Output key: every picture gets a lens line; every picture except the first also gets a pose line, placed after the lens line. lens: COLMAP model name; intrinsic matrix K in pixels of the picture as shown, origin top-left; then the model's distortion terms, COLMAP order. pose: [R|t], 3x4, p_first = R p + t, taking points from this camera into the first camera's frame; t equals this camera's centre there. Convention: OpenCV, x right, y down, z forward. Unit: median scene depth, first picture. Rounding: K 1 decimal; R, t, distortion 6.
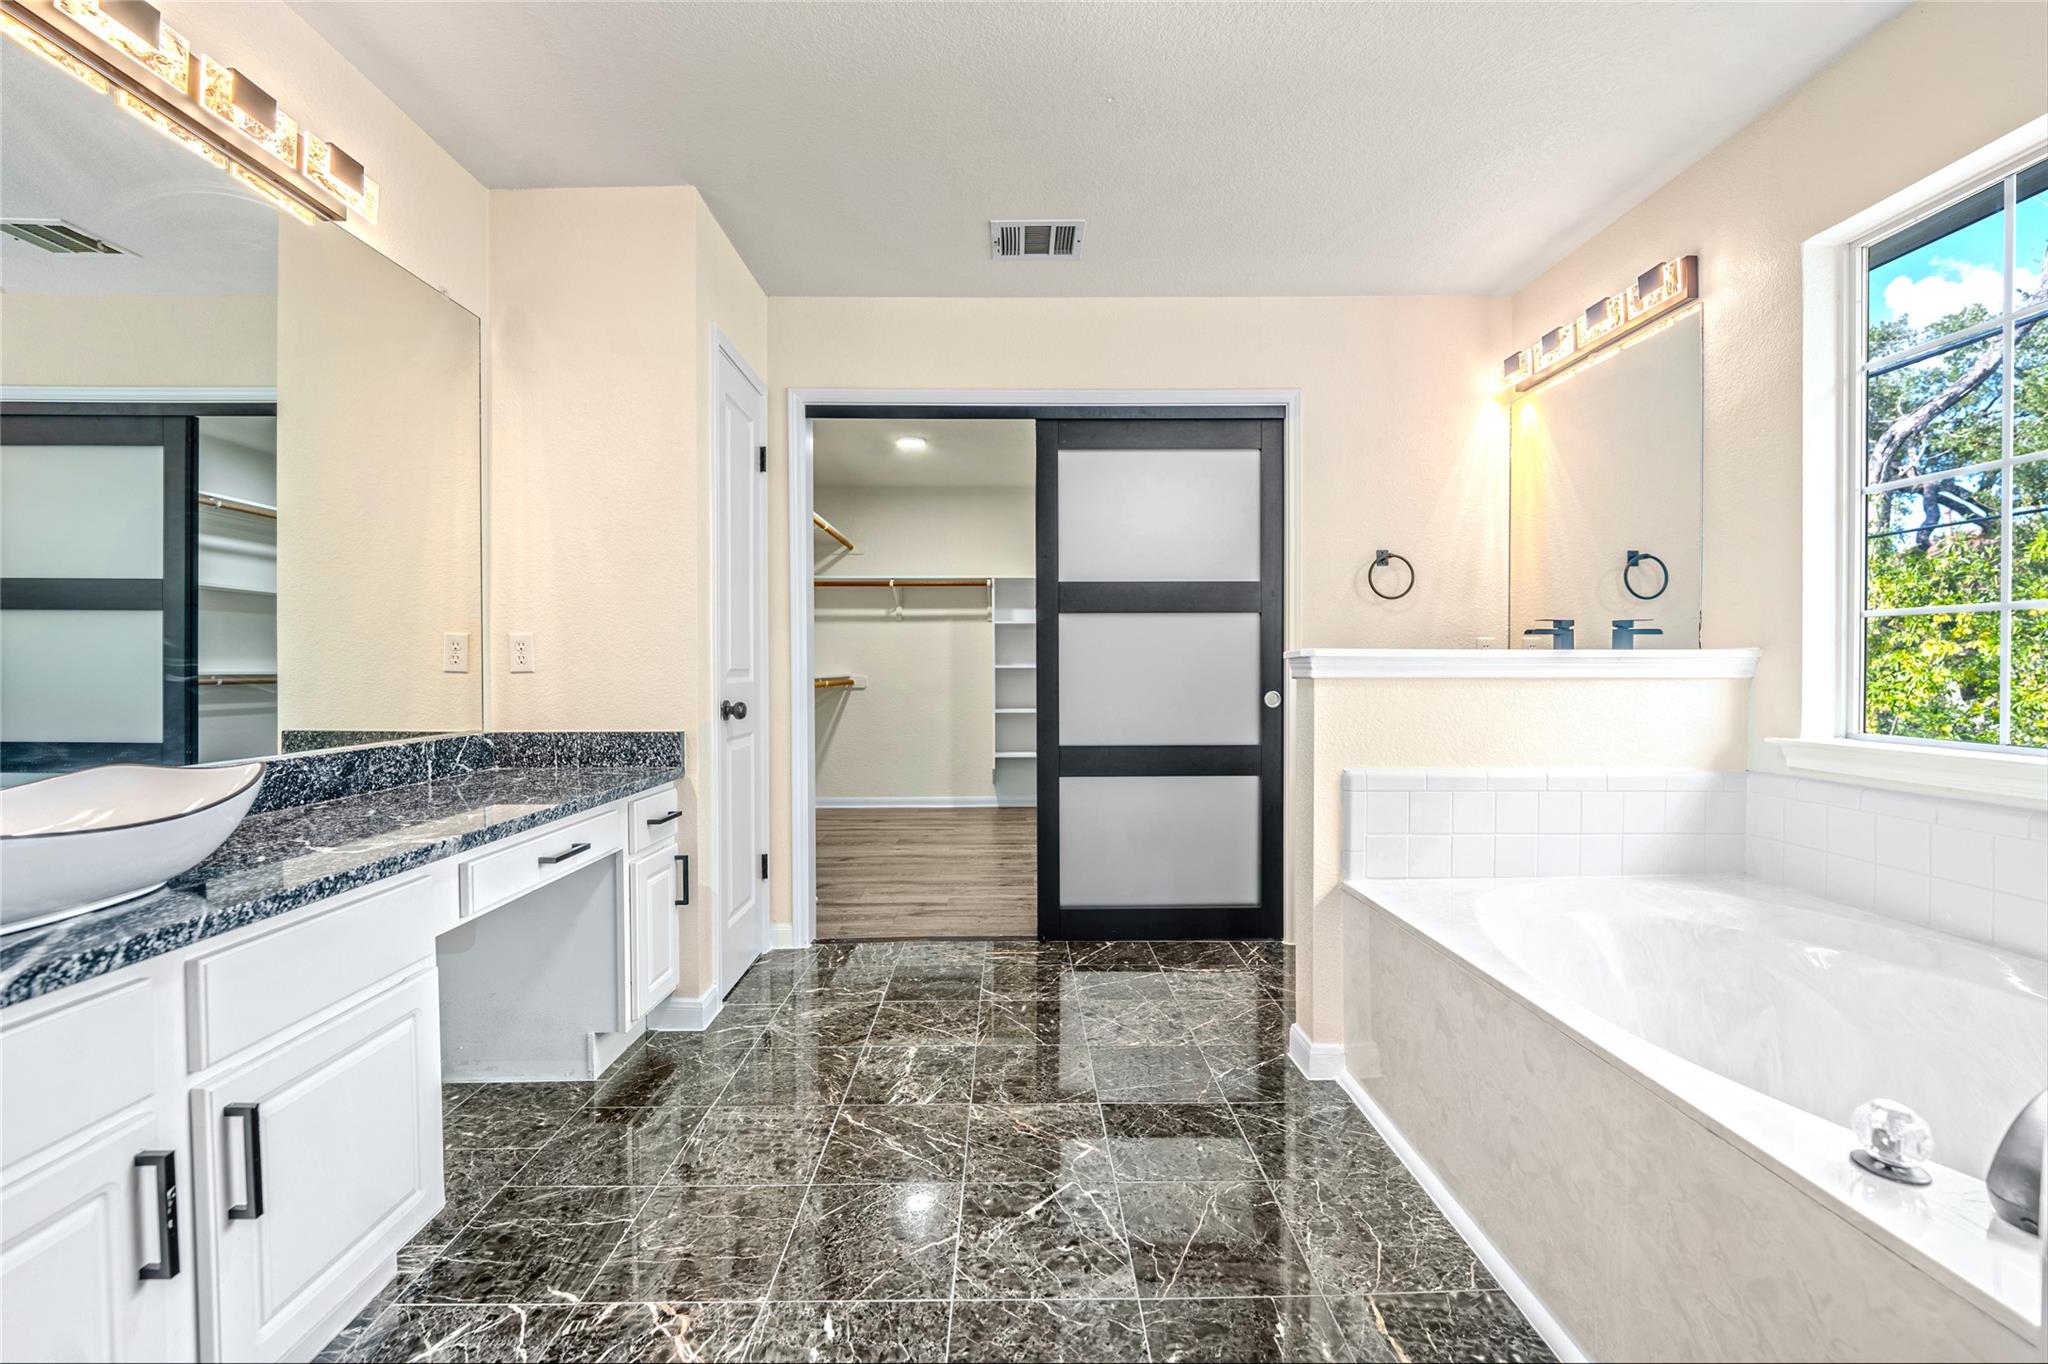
lens RADIAL K [[829.3, 0, 1024.0], [0, 829.3, 682.0], [0, 0, 1]] dist [-0.011009, -0.000263]
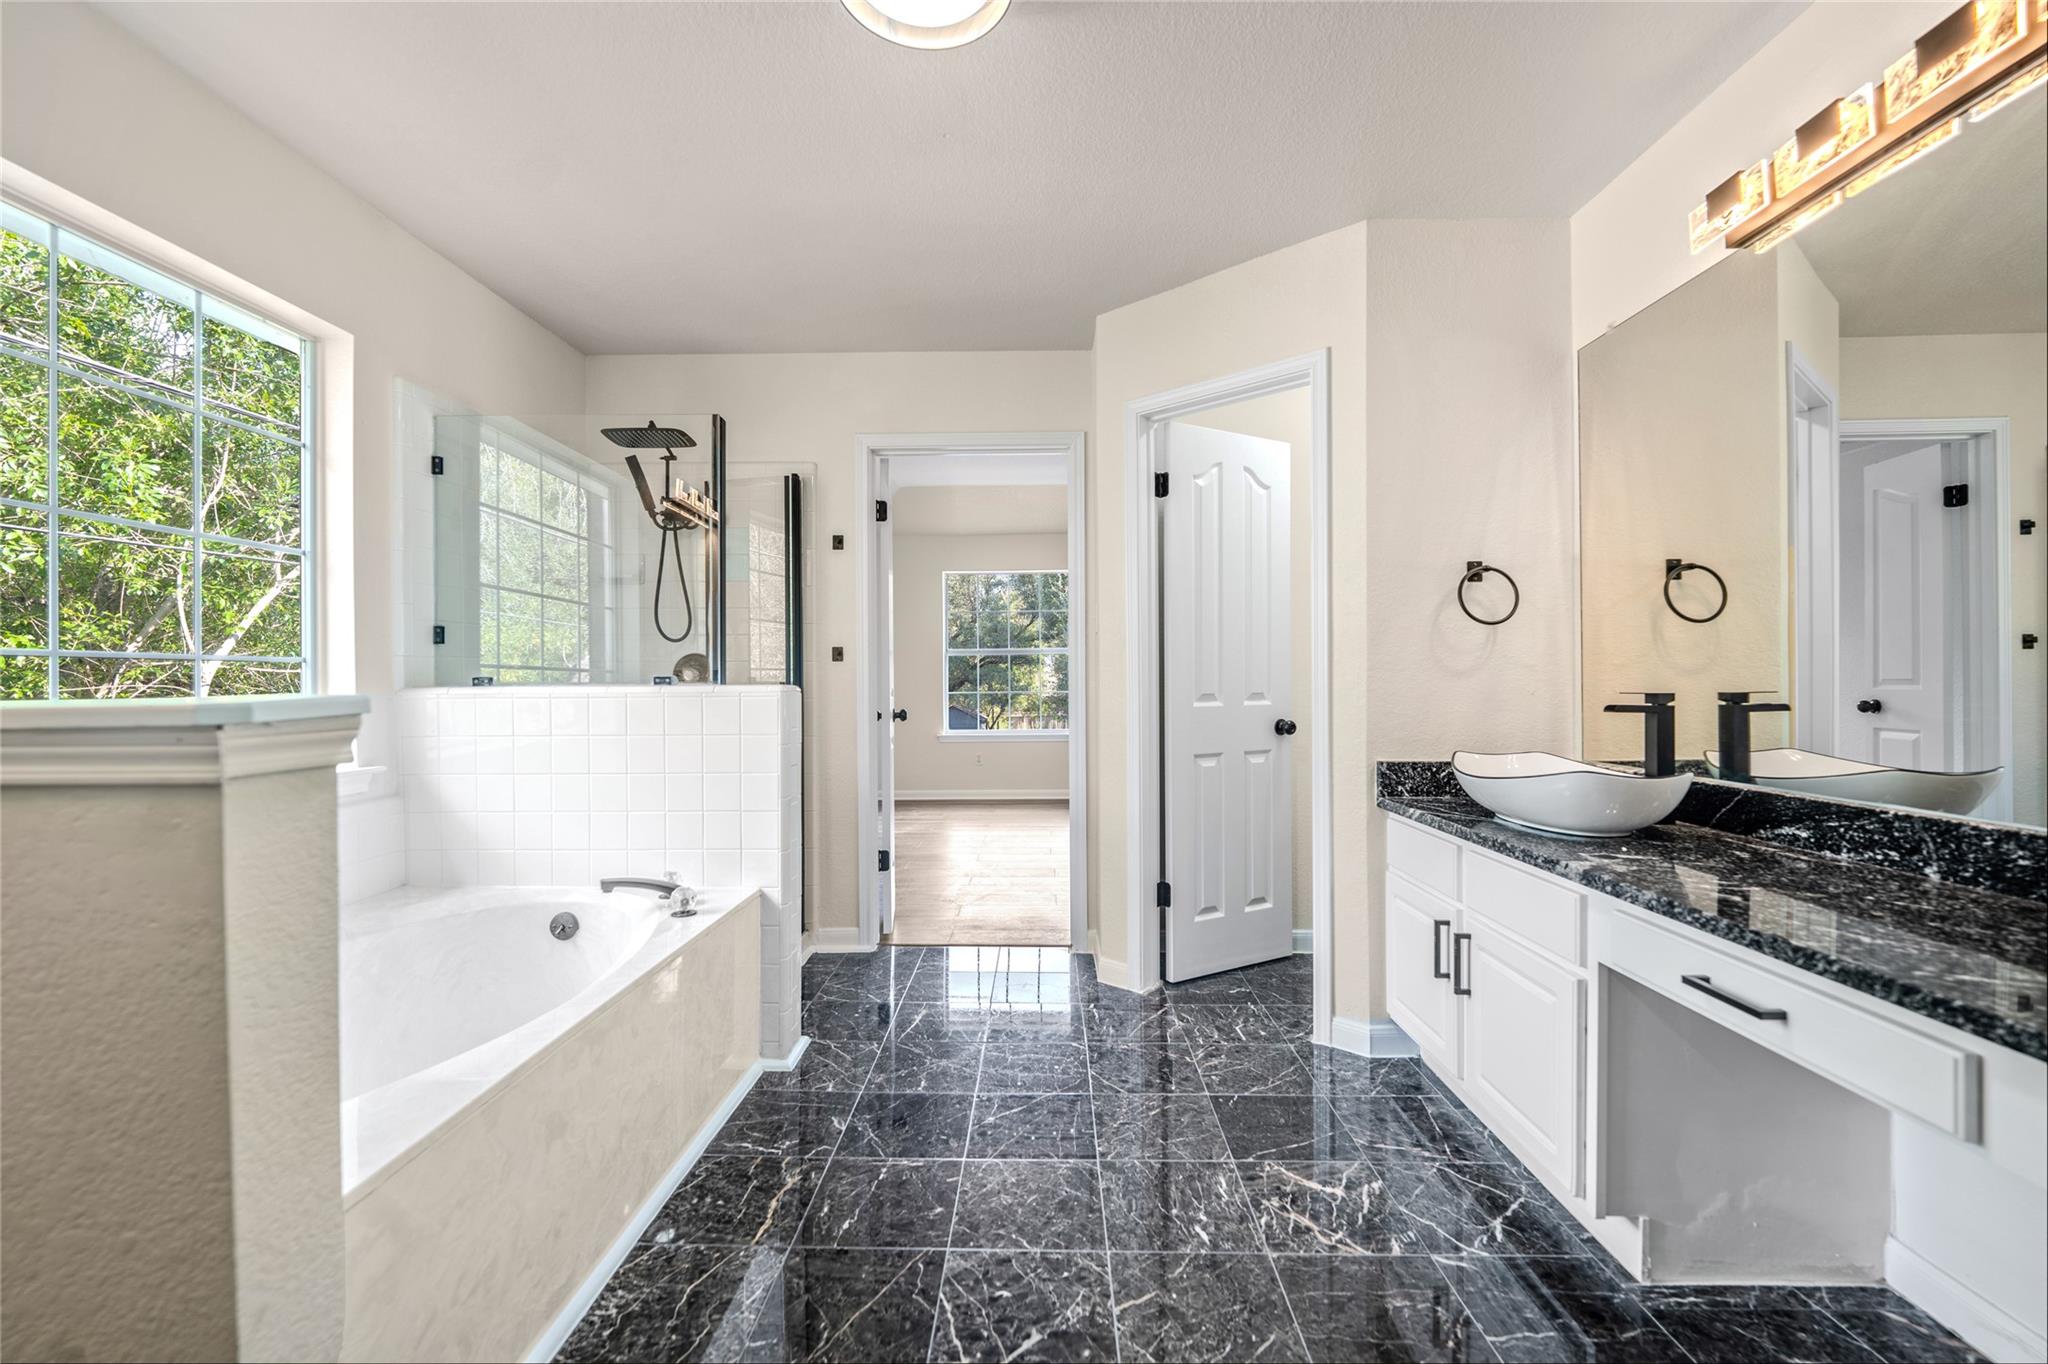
lens RADIAL K [[827.7, 0, 1028.8], [0, 827.7, 677.7], [0, 0, 1]] dist [-0.014932, -0.000348]
pose [[-0.999311, 0.006693, 0.036514, -0.022424], [0.007319, 0.999828, 0.017038, -0.077511], [-0.036394, 0.017294, -0.999188, 2.037897]]
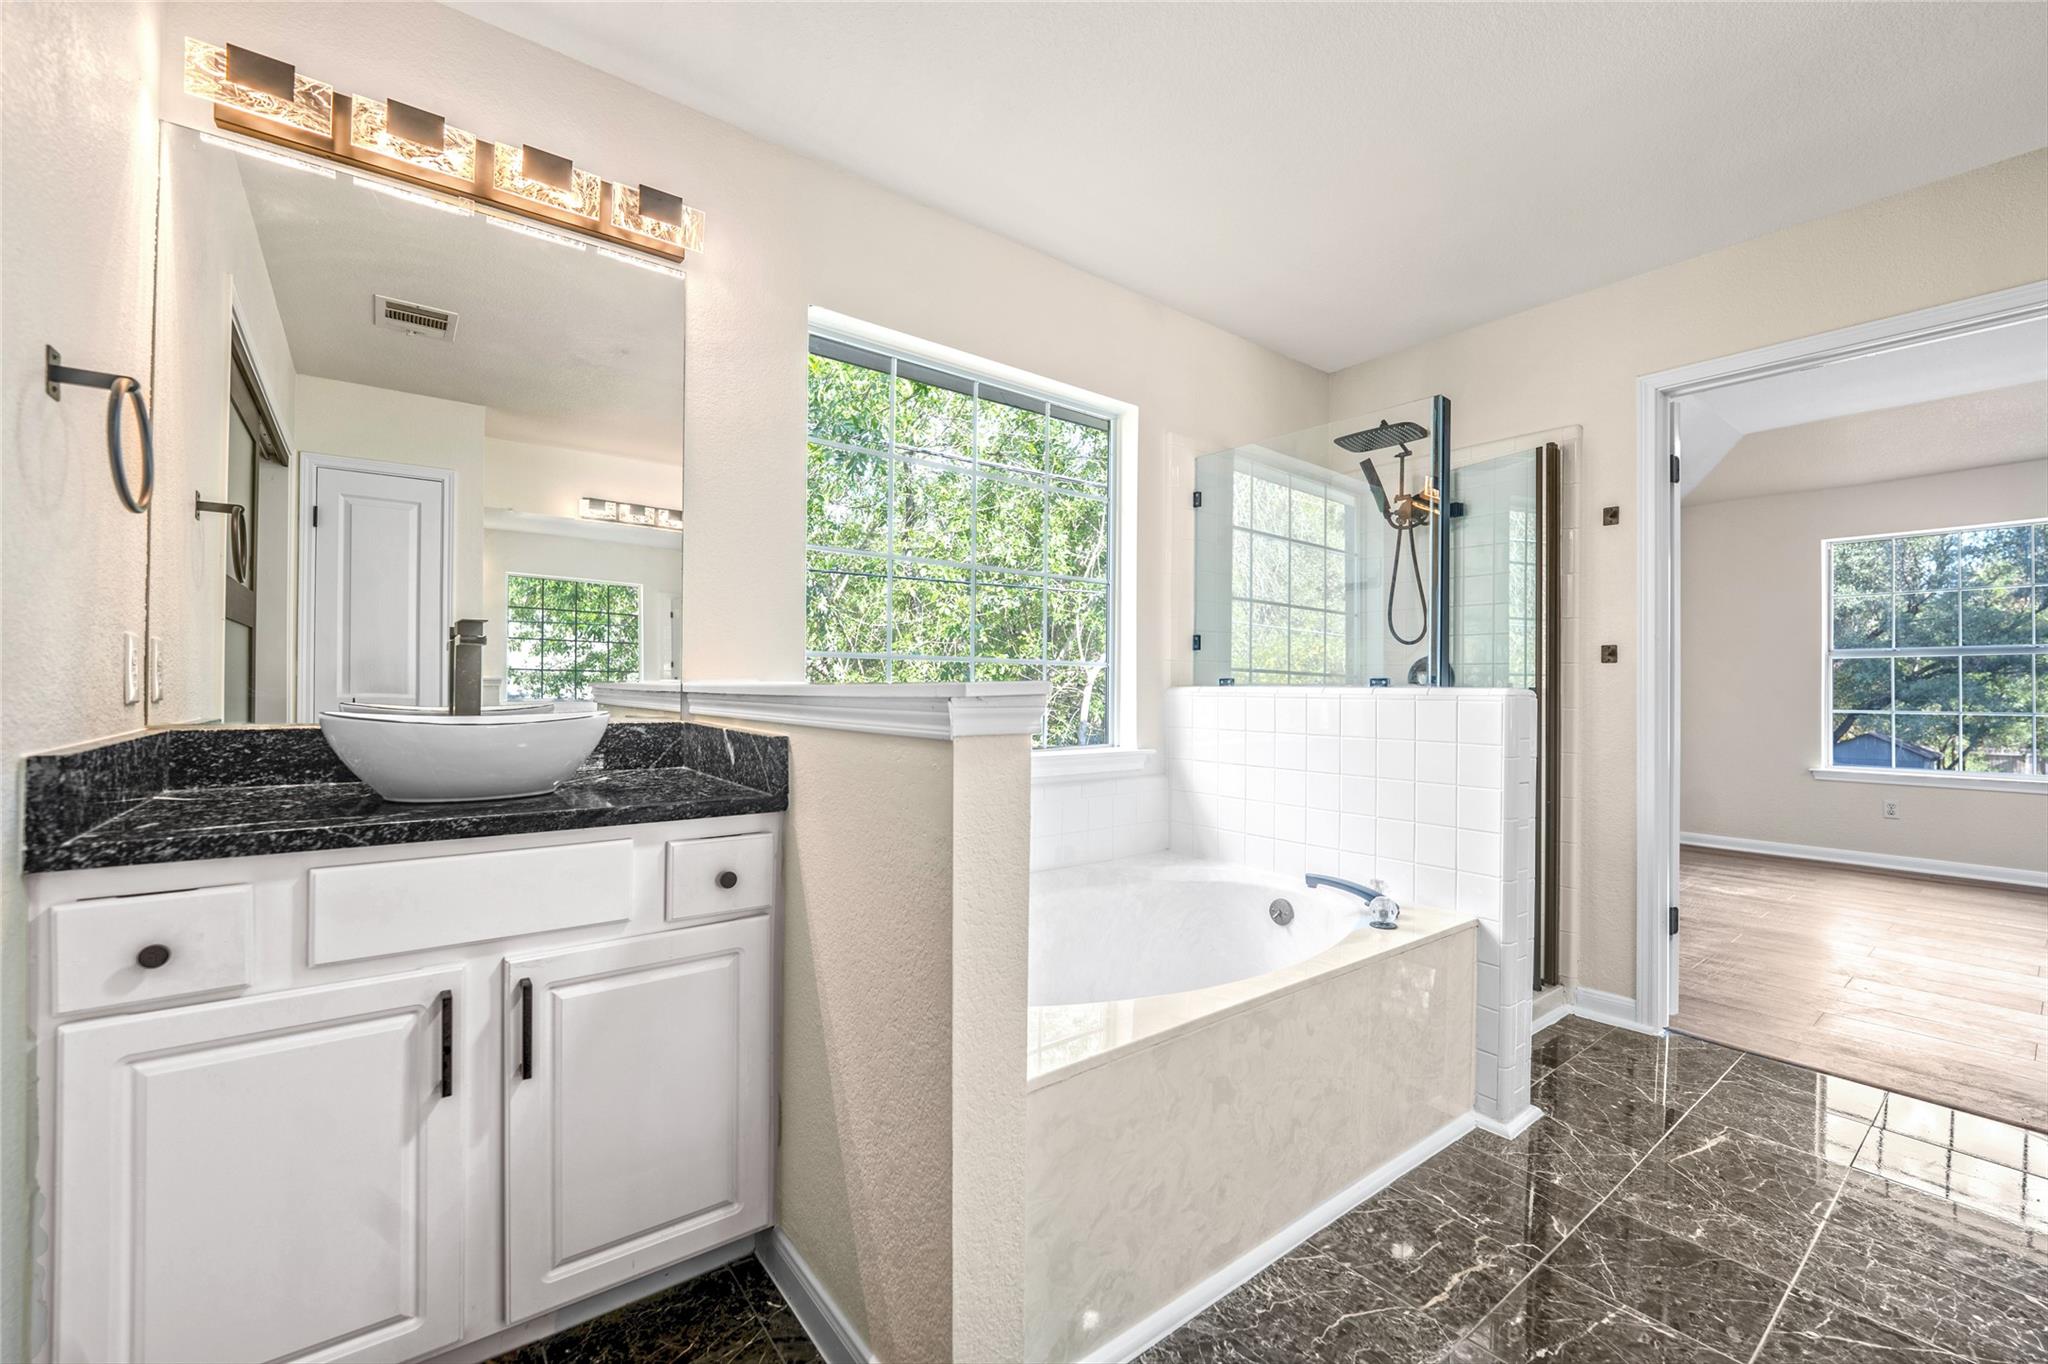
lens RADIAL K [[829.3, 0, 1024.0], [0, 829.3, 682.0], [0, 0, 1]] dist [-0.011009, -0.000263]
pose [[-0.596273, 0.001044, 0.802781, -0.115019], [0.005909, 0.999978, 0.003089, -0.058136], [-0.802760, 0.006585, -0.596266, 1.925396]]
